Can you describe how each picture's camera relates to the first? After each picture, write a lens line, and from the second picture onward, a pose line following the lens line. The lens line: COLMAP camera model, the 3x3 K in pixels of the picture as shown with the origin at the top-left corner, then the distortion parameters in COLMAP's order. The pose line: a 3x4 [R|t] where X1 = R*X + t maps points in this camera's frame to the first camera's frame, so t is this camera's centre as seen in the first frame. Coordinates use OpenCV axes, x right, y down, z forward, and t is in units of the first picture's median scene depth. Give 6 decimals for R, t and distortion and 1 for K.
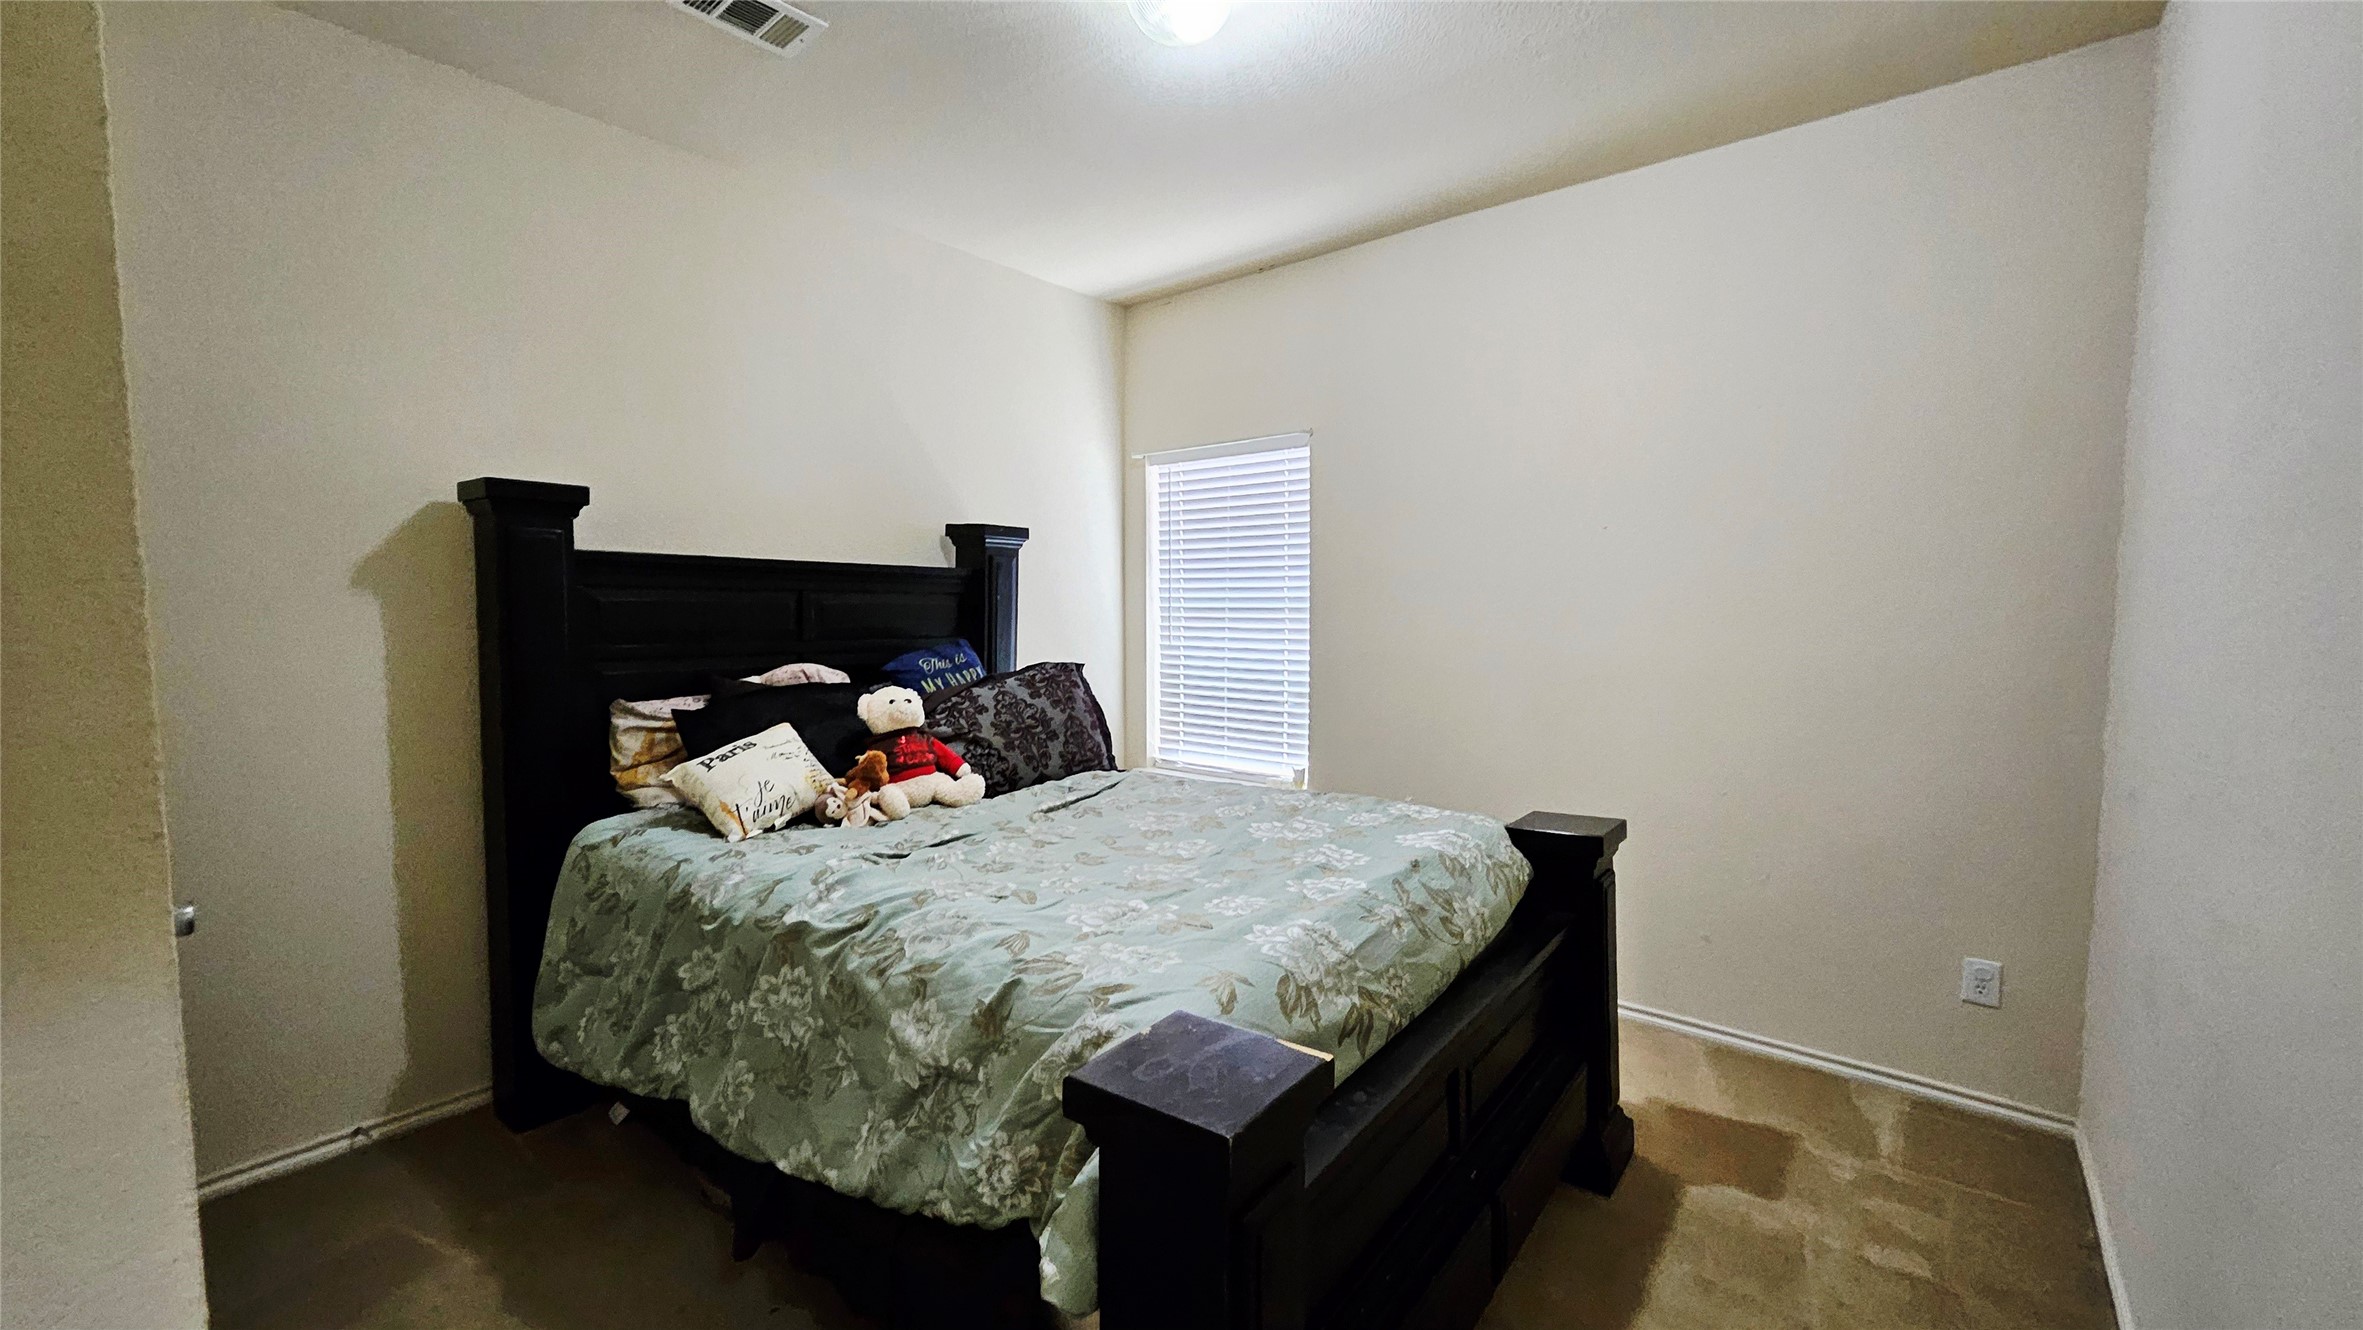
lens RADIAL K [[948.7, 0, 1181.5], [0, 948.7, 665.0], [0, 0, 1]] dist [0.000702, 0.006096]
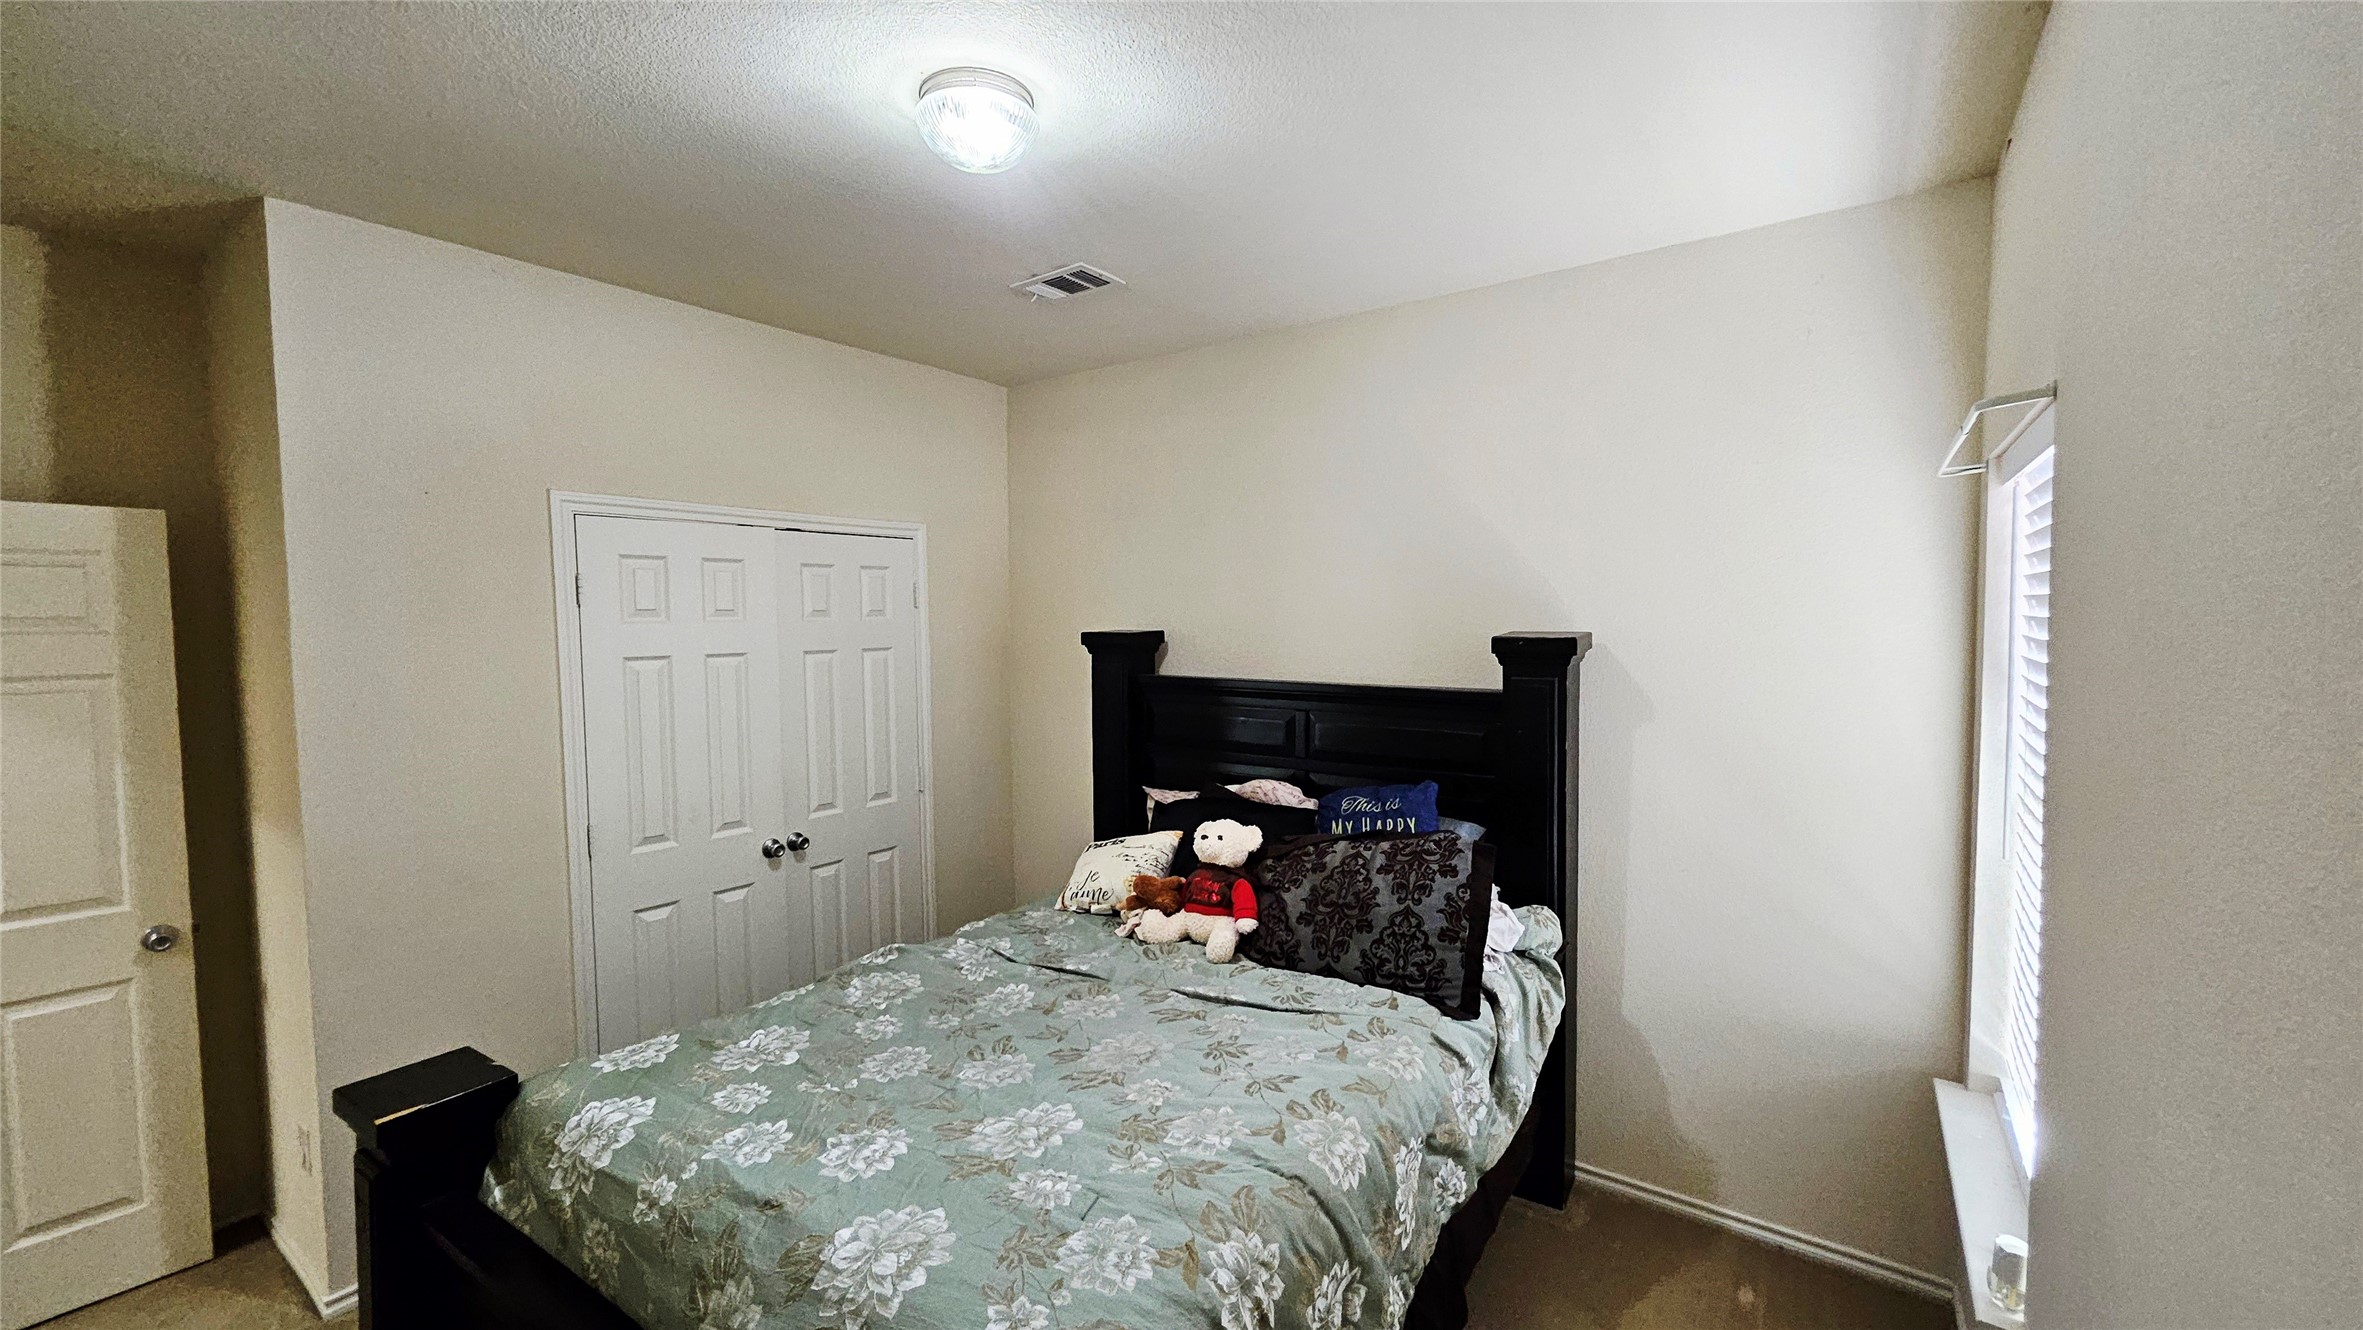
lens RADIAL K [[919.6, 0, 1161.9], [0, 919.6, 664.3], [0, 0, 1]] dist [-0.000585, -0.000238]
pose [[0.047552, 0.049212, -0.997656, 0.625737], [-0.051402, 0.997583, 0.046758, -0.174493], [0.997545, 0.049058, 0.049967, 0.807197]]
